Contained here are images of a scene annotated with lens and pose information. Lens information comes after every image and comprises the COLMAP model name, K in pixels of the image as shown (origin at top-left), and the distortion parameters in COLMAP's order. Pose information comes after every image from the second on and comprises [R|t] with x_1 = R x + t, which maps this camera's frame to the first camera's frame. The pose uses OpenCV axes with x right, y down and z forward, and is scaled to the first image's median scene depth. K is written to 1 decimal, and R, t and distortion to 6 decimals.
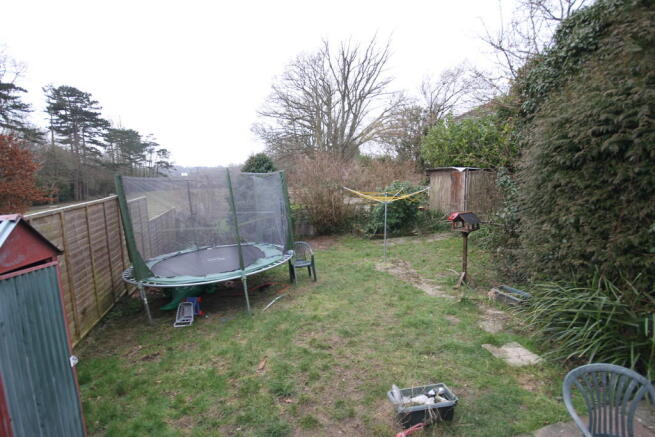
lens RADIAL K [[300.4, 0, 327.5], [0, 300.4, 218.5], [0, 0, 1]] dist [-0.000101, -0.000192]
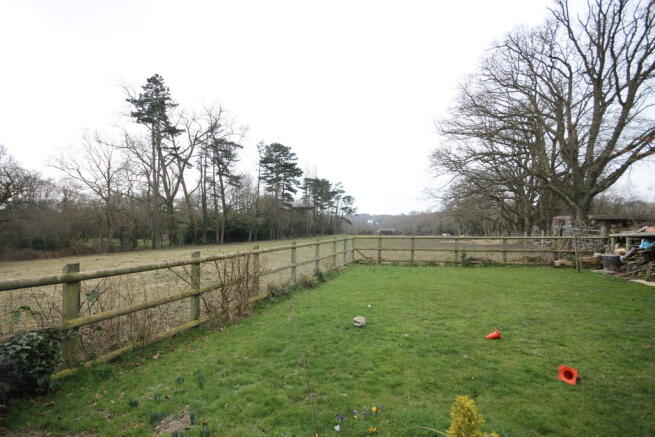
lens RADIAL K [[300.4, 0, 327.5], [0, 300.4, 218.5], [0, 0, 1]] dist [-0.000101, -0.000192]
pose [[0.832110, 0.006881, -0.554568, -0.033884], [-0.095542, 0.986753, -0.131113, -0.010807], [0.546320, 0.162085, 0.821744, 0.168745]]
